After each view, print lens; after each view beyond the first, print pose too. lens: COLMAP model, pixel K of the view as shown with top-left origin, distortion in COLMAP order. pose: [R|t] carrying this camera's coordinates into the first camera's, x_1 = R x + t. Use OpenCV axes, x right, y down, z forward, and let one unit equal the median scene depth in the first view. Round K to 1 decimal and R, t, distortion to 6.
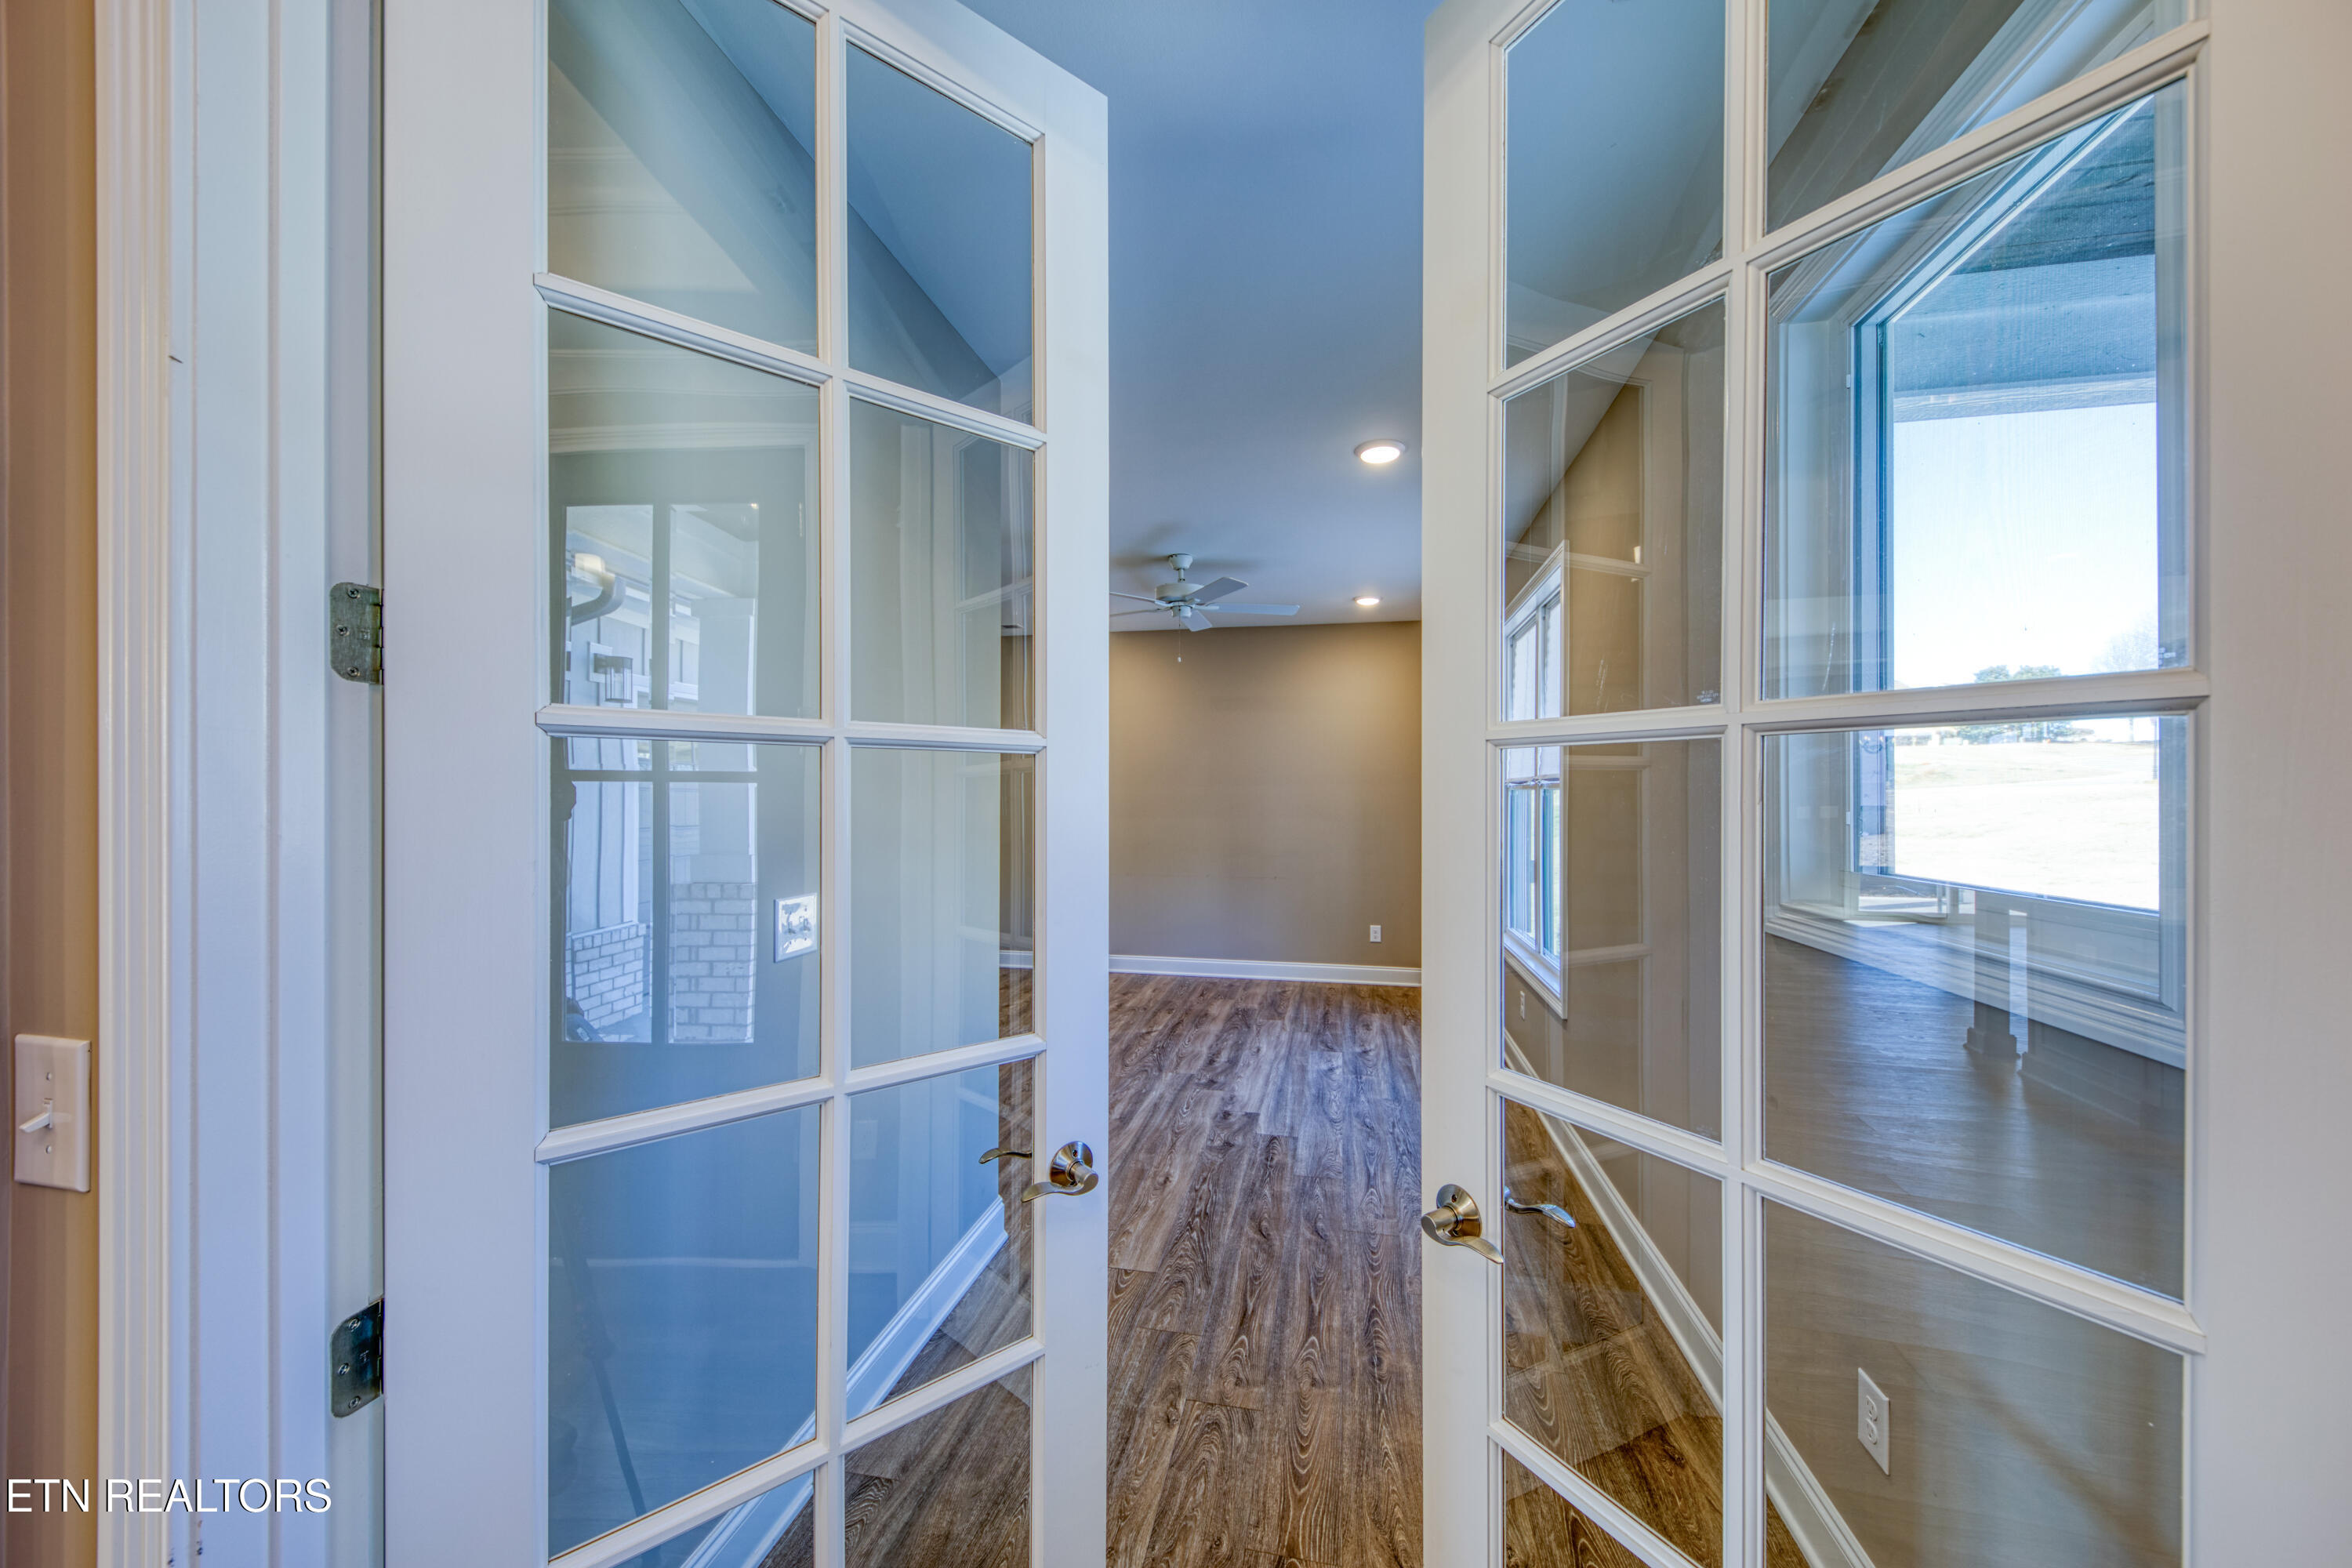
lens RADIAL K [[818.7, 0, 1176.8], [0, 818.7, 792.9], [0, 0, 1]] dist [0.004743, -0.003614]
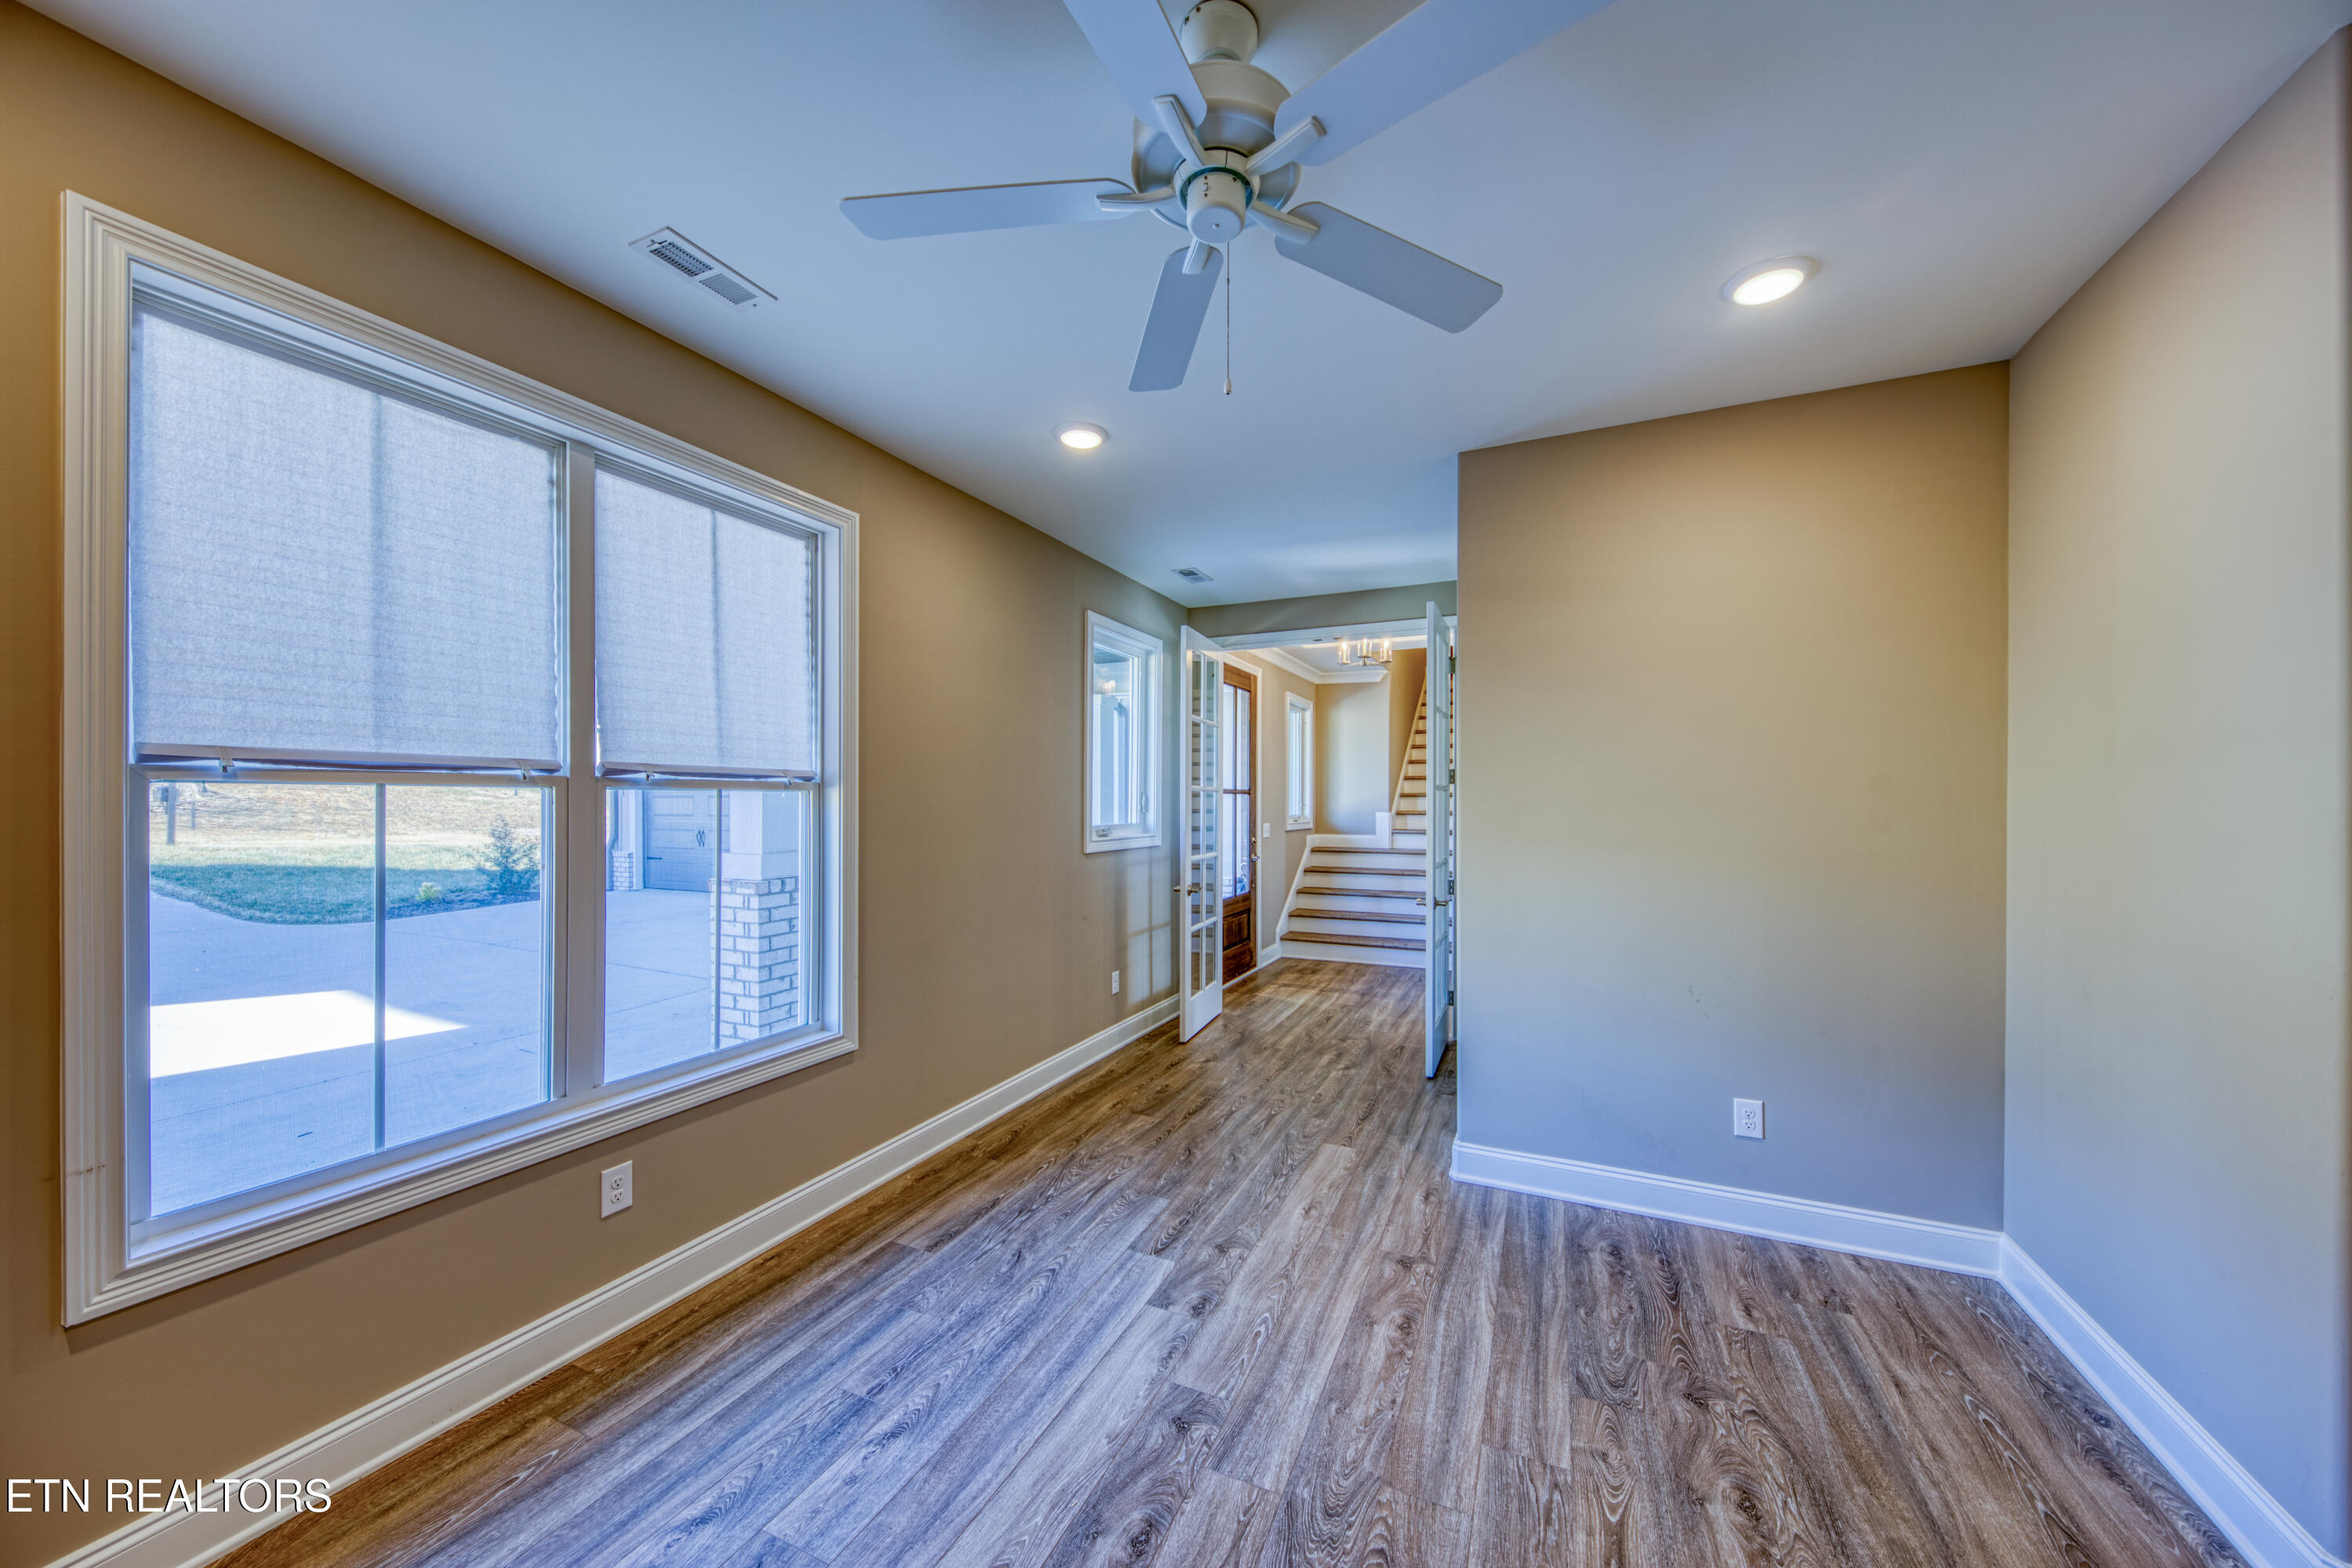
lens RADIAL K [[818.7, 0, 1183.0], [0, 818.7, 796.3], [0, 0, 1]] dist [0.004743, -0.003614]
pose [[-0.975790, -0.008074, 0.218559, -0.066912], [-0.008362, 0.999965, -0.000392, -0.000305], [-0.218549, -0.002210, -0.975824, 1.753230]]
